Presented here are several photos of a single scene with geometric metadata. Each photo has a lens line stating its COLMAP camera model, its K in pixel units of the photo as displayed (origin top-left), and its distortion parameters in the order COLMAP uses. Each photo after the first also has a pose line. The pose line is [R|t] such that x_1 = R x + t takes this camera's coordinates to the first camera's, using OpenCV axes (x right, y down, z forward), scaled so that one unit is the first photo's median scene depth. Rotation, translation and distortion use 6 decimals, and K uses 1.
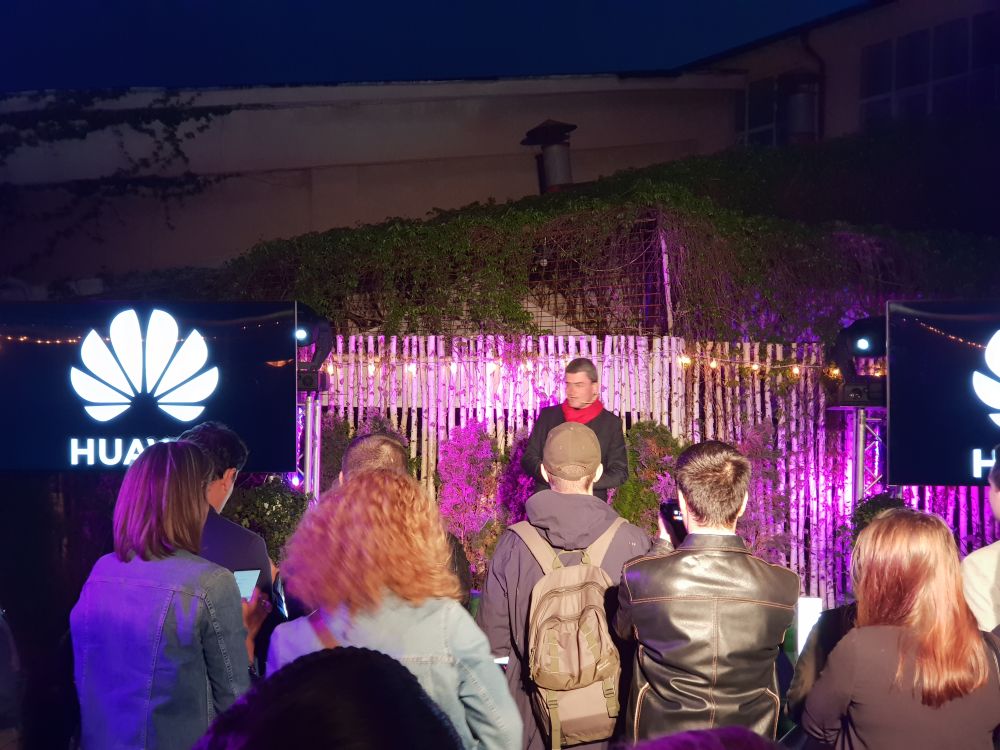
lens RADIAL K [[1502.9, 0, 495.4], [0, 1502.9, 368.3], [0, 0, 1]] dist [-0.046508, 0.000000]
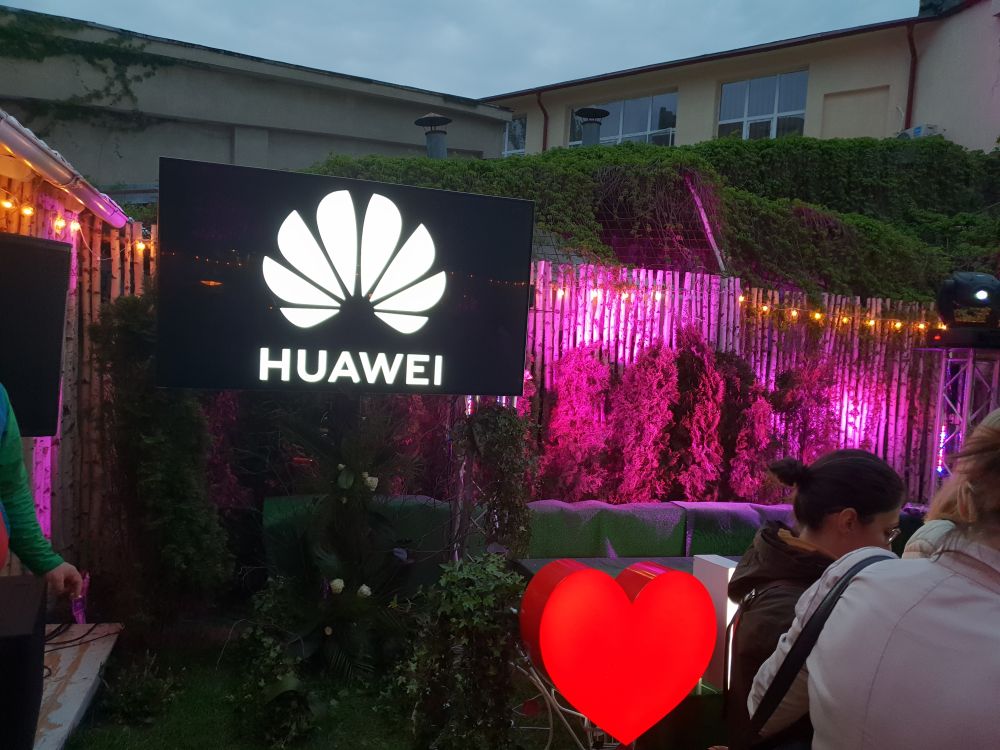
lens RADIAL K [[777.3, 0, 499.6], [0, 777.3, 374.1], [0, 0, 1]] dist [0.005786, -0.026268]
pose [[0.913443, 0.026721, 0.406089, -0.526869], [-0.060507, 0.995669, 0.070586, 0.038135], [-0.402444, -0.089048, 0.911103, 0.901689]]
